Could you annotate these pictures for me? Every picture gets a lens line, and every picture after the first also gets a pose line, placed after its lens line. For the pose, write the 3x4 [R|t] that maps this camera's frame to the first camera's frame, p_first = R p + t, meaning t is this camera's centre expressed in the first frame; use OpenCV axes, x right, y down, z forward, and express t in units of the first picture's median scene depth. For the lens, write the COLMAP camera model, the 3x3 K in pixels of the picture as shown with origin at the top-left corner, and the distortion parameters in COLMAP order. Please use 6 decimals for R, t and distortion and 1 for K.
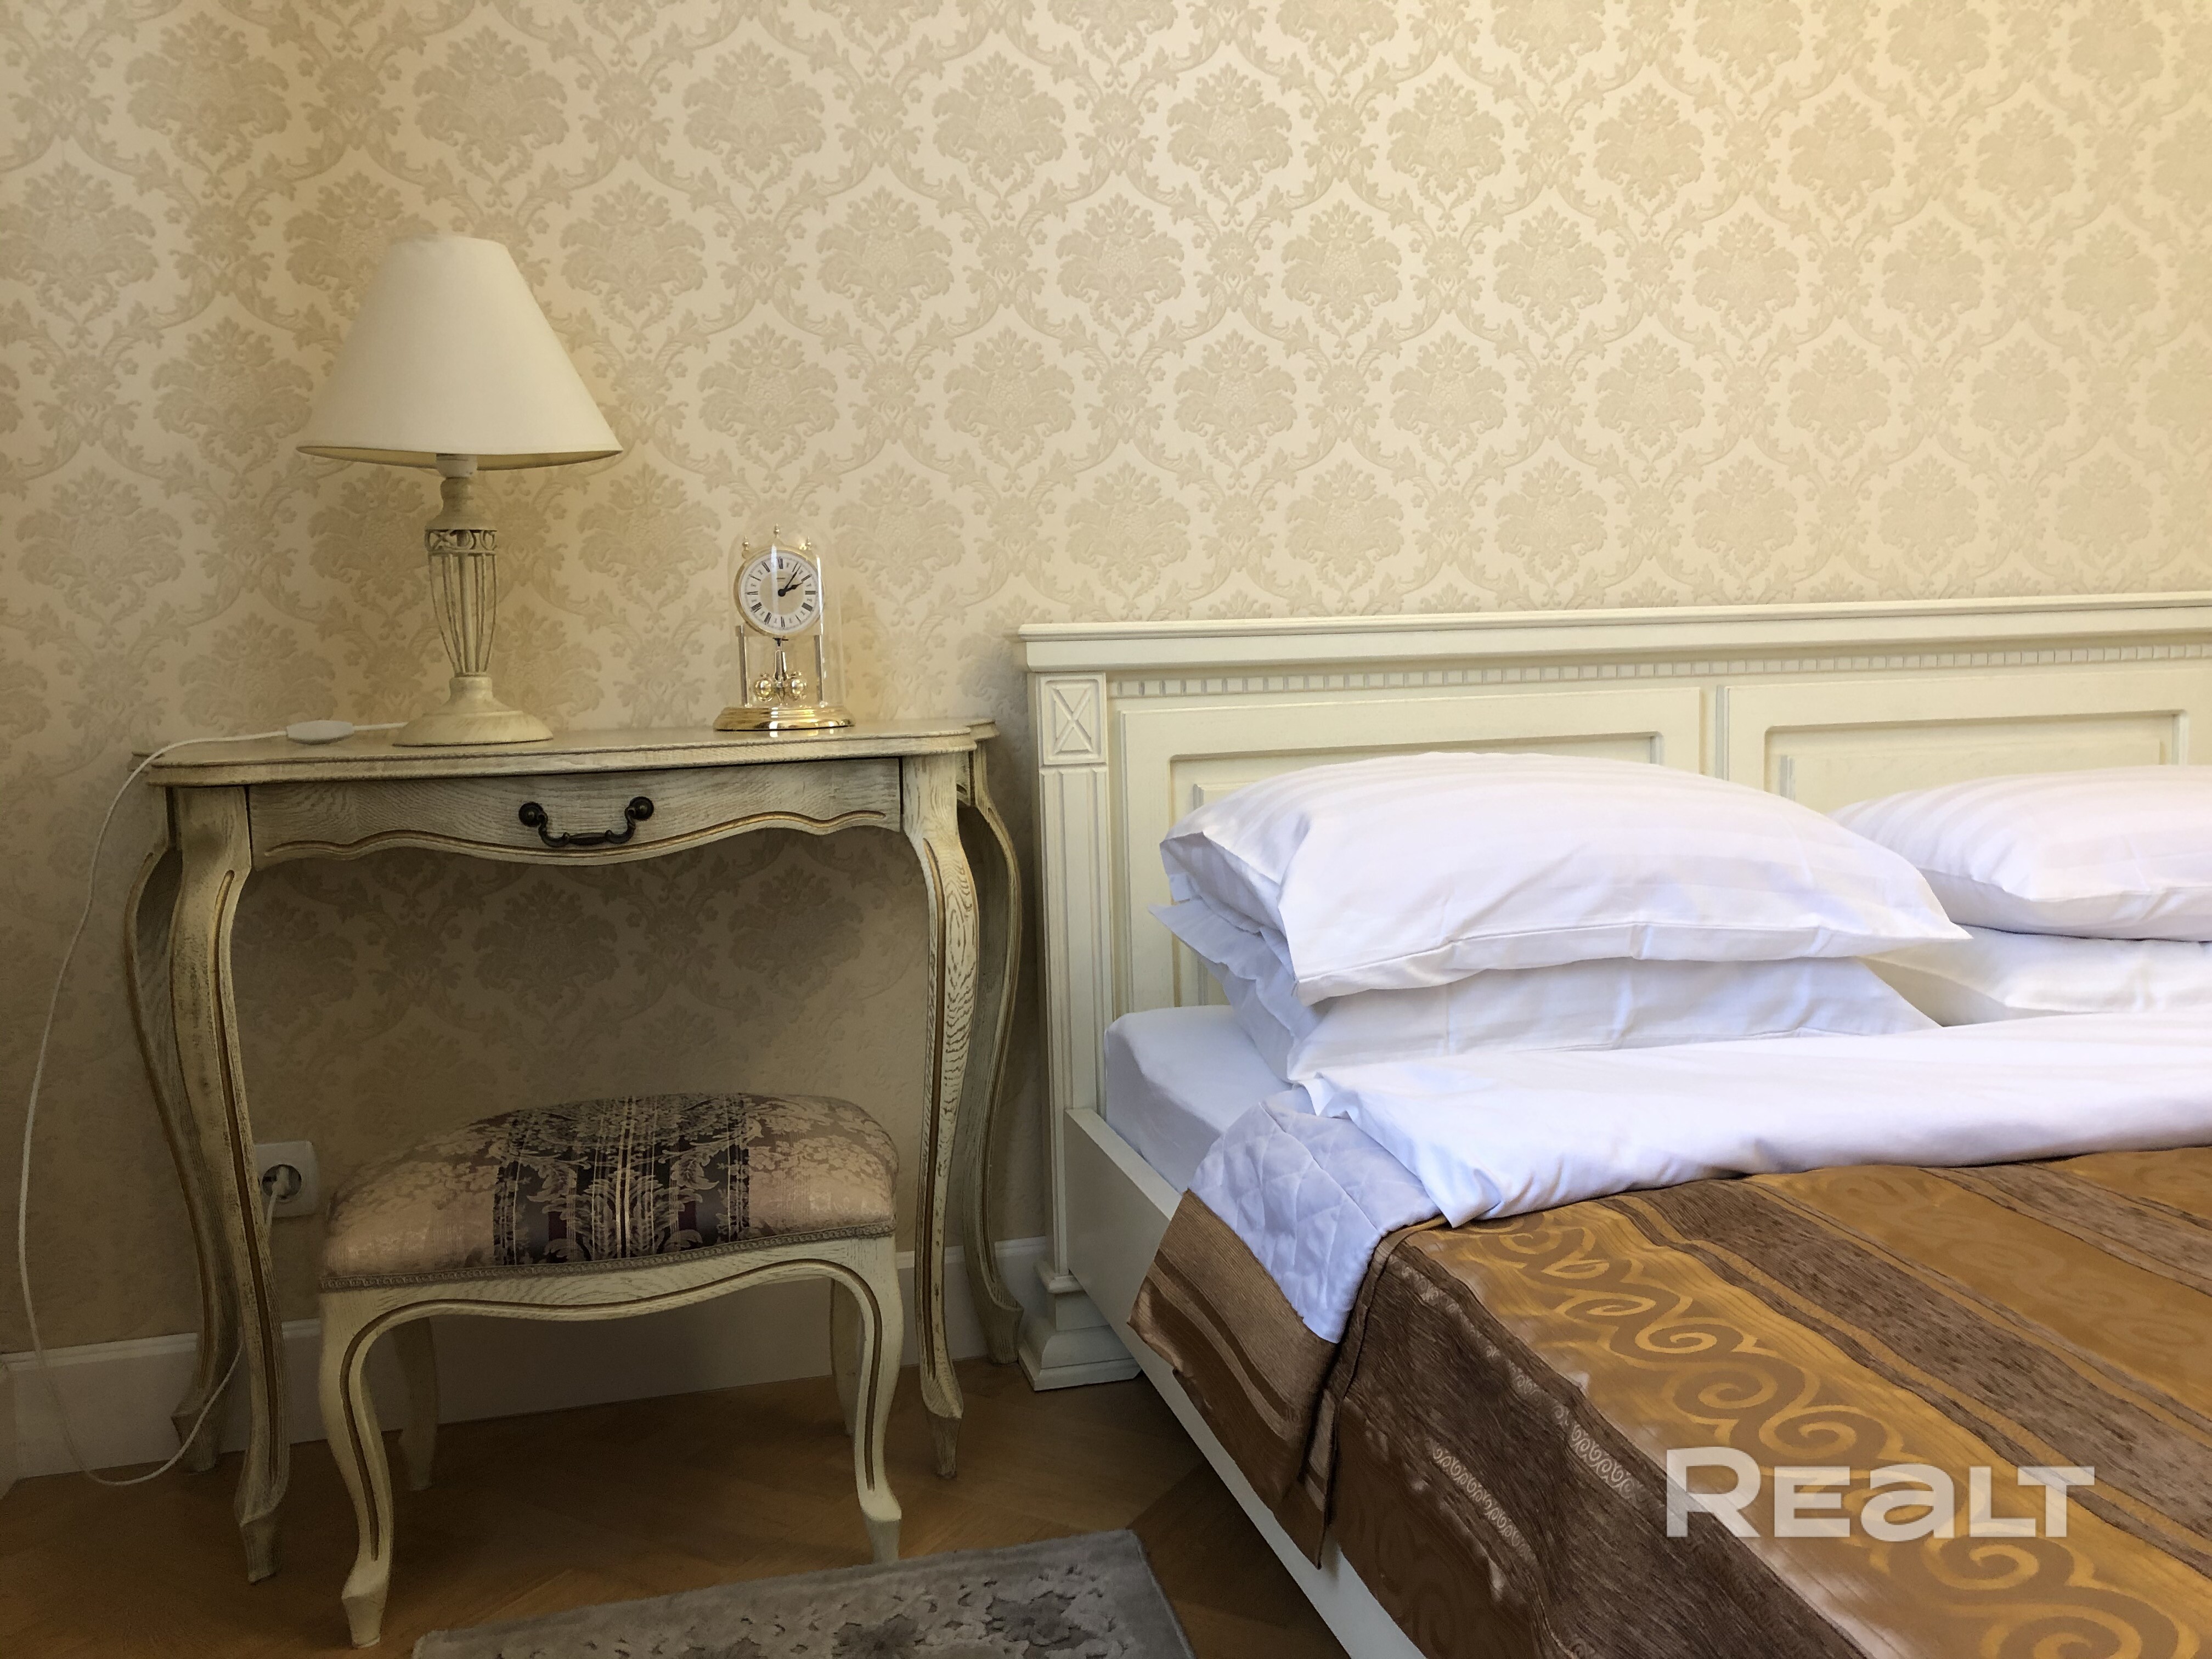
lens RADIAL K [[1820.9, 0, 1106.0], [0, 1820.9, 829.5], [0, 0, 1]] dist [0.004114, 0.010375]
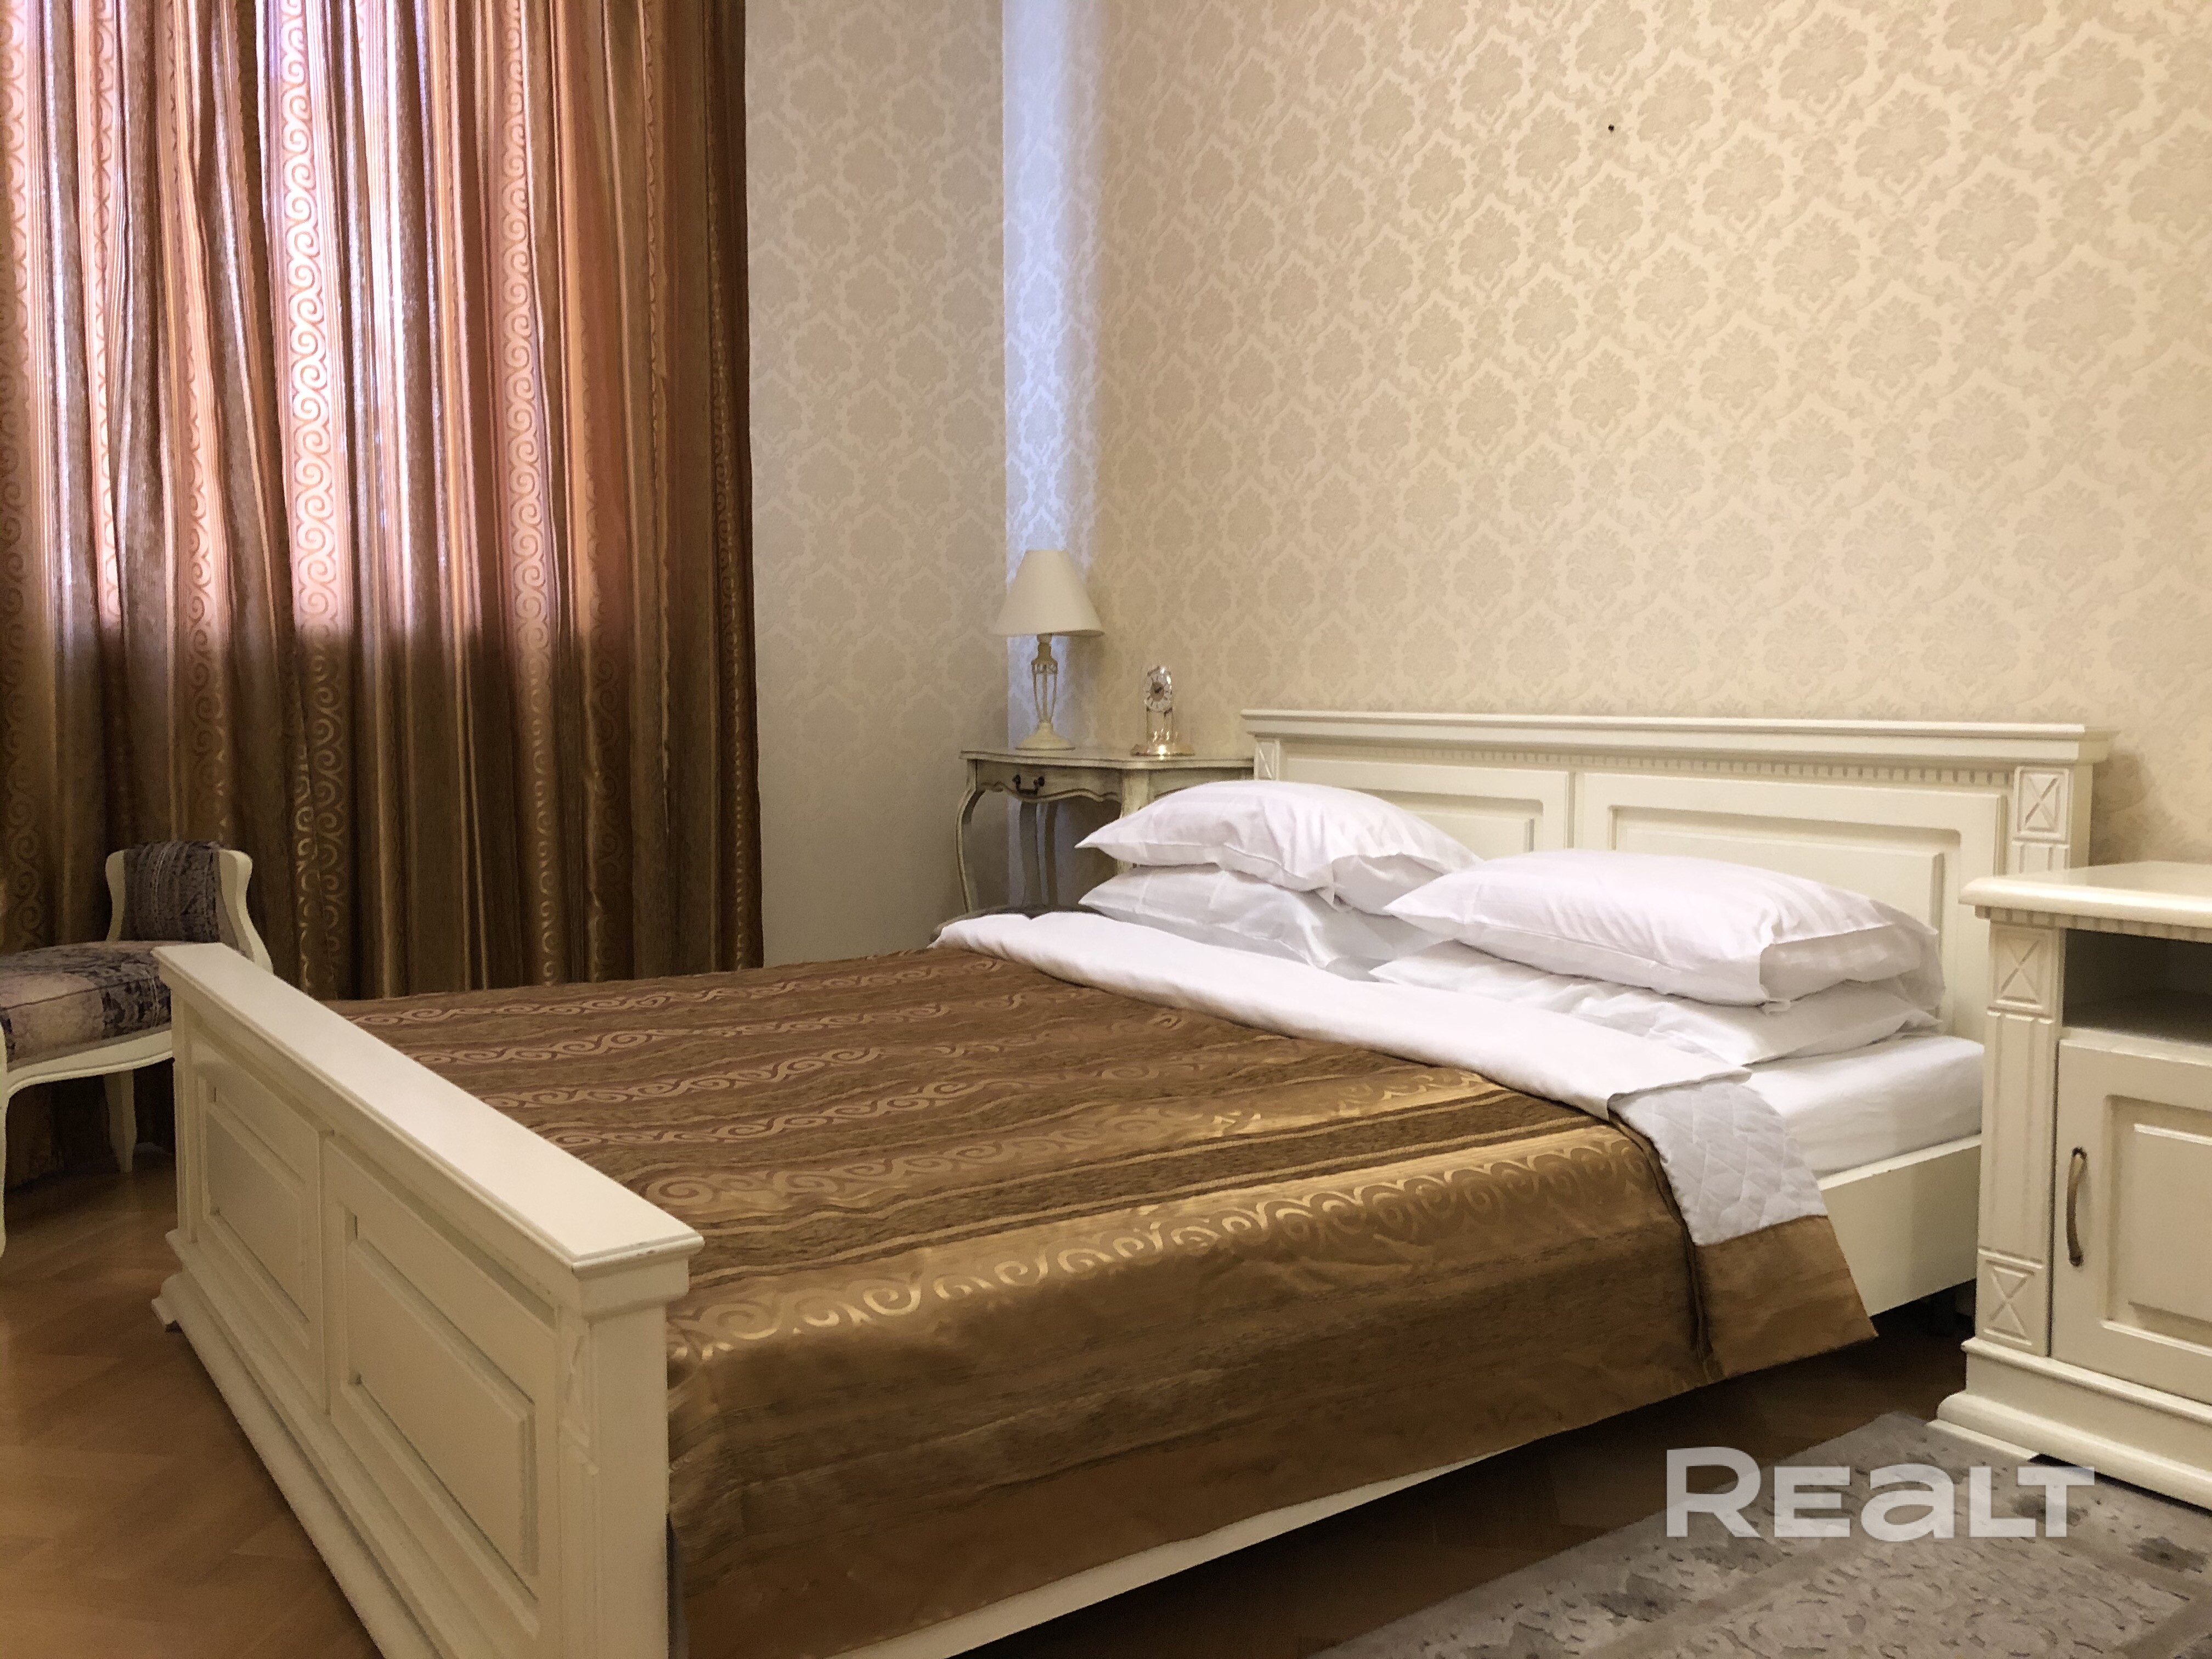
lens RADIAL K [[1820.9, 0, 1106.0], [0, 1820.9, 829.5], [0, 0, 1]] dist [0.004114, 0.010375]
pose [[0.371920, 0.103042, -0.922528, 1.969078], [-0.111295, 0.991601, 0.065889, -0.114456], [0.921569, 0.078167, 0.380264, 0.170268]]
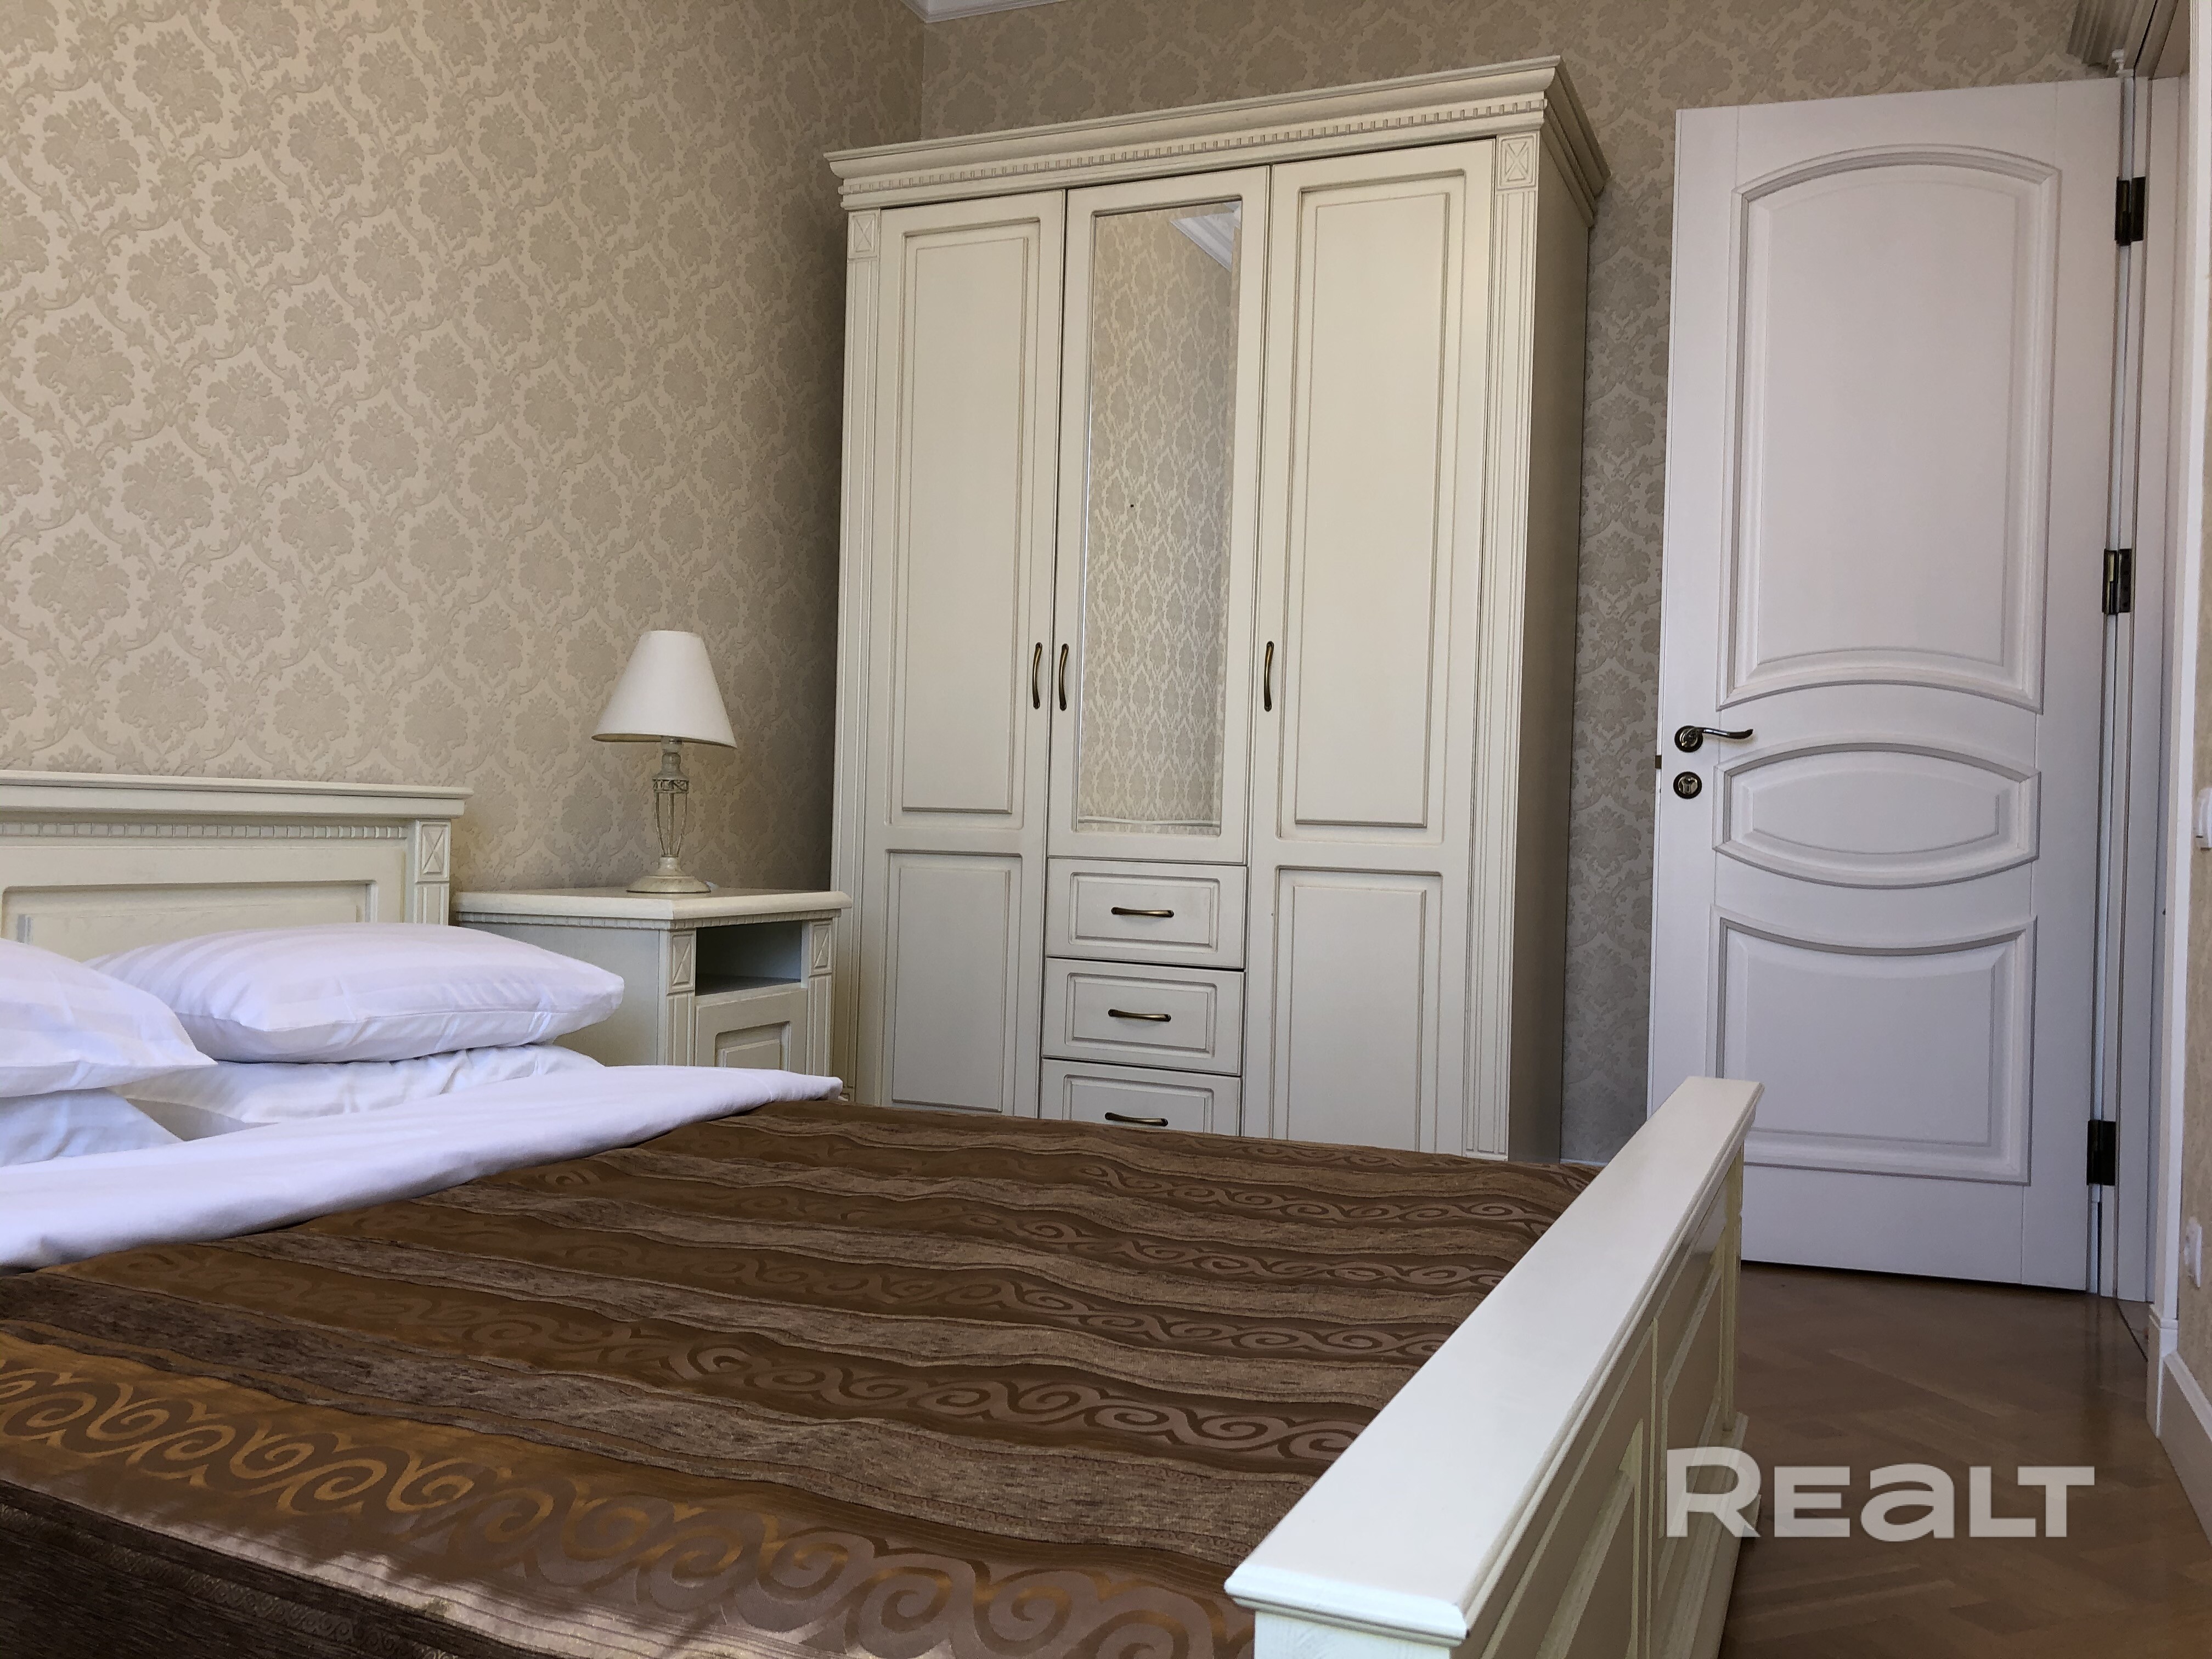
lens RADIAL K [[1820.9, 0, 1106.0], [0, 1820.9, 829.5], [0, 0, 1]] dist [0.004114, 0.010375]
pose [[0.602304, 0.045899, 0.796946, -0.123090], [0.036096, 0.995758, -0.084630, 0.030222], [-0.797450, 0.079740, 0.598093, -0.170689]]
